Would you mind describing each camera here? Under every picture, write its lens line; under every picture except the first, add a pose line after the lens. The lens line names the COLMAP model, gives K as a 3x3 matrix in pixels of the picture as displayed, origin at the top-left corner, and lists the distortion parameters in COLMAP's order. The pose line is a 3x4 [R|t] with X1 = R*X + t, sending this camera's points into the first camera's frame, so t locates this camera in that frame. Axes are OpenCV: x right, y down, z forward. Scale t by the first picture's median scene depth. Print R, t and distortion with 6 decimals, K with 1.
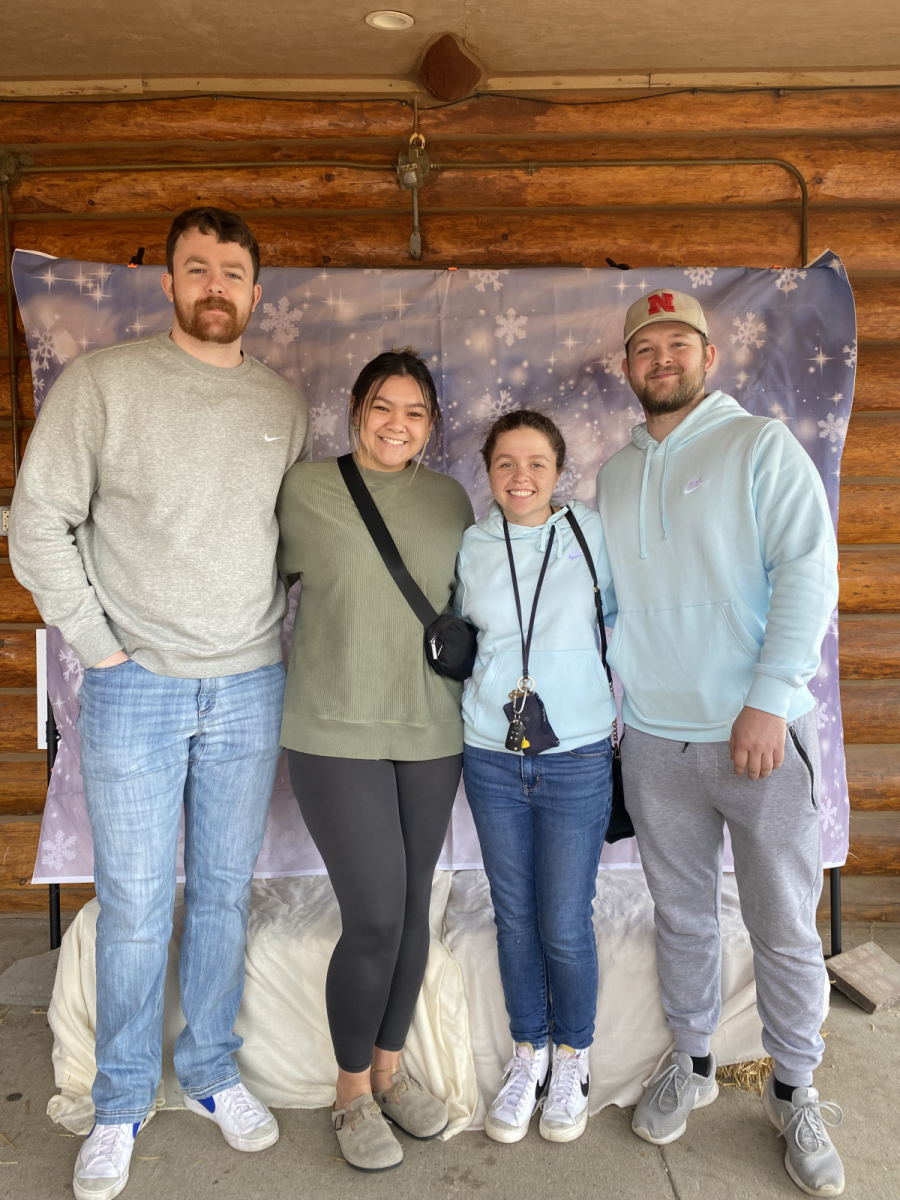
lens RADIAL K [[895.6, 0, 462.2], [0, 895.6, 607.6], [0, 0, 1]] dist [-0.000635, -0.003082]
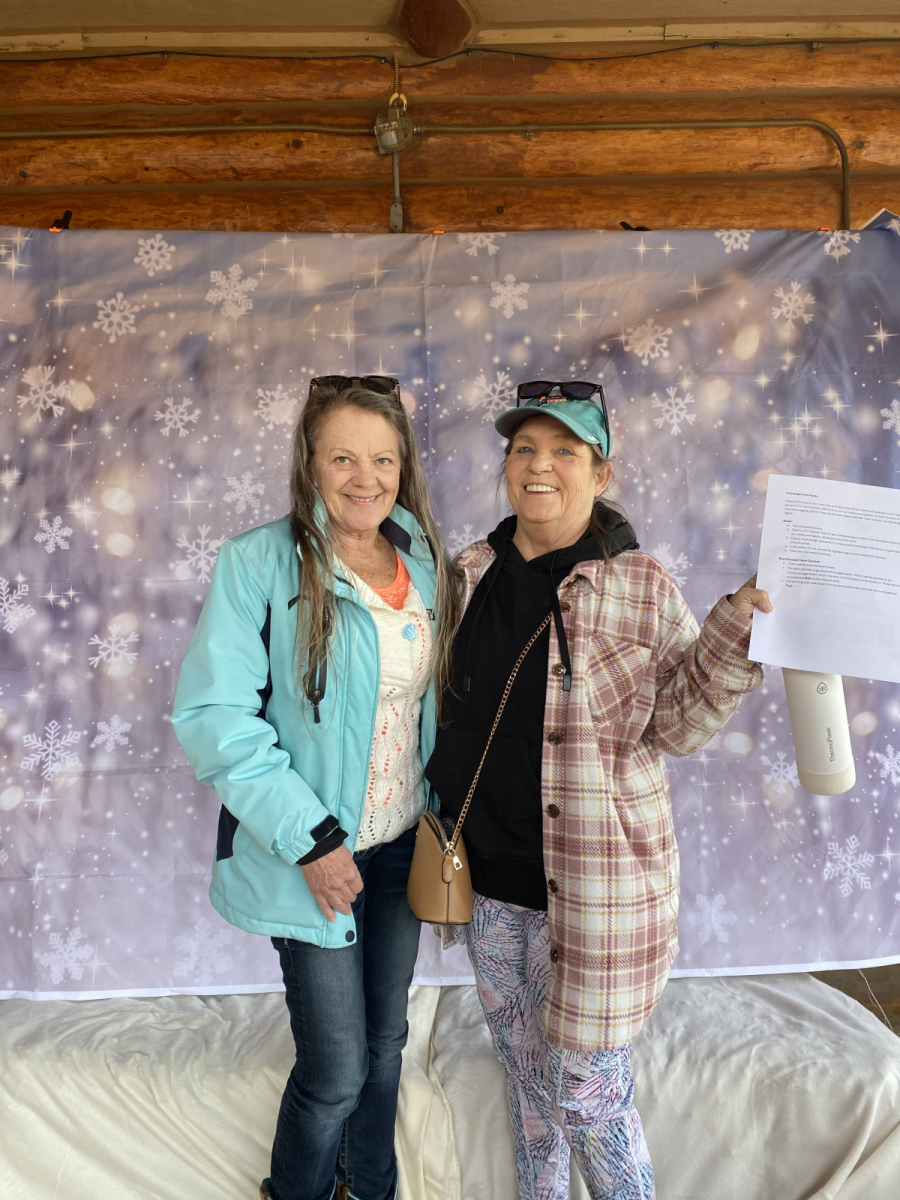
lens RADIAL K [[919.2, 0, 459.4], [0, 919.2, 594.4], [0, 0, 1]] dist [-0.002387, -0.002600]
pose [[0.999962, -0.007004, 0.005143, 0.001320], [0.007276, 0.998470, -0.054809, 0.005705], [-0.004751, 0.054844, 0.998484, 0.134559]]
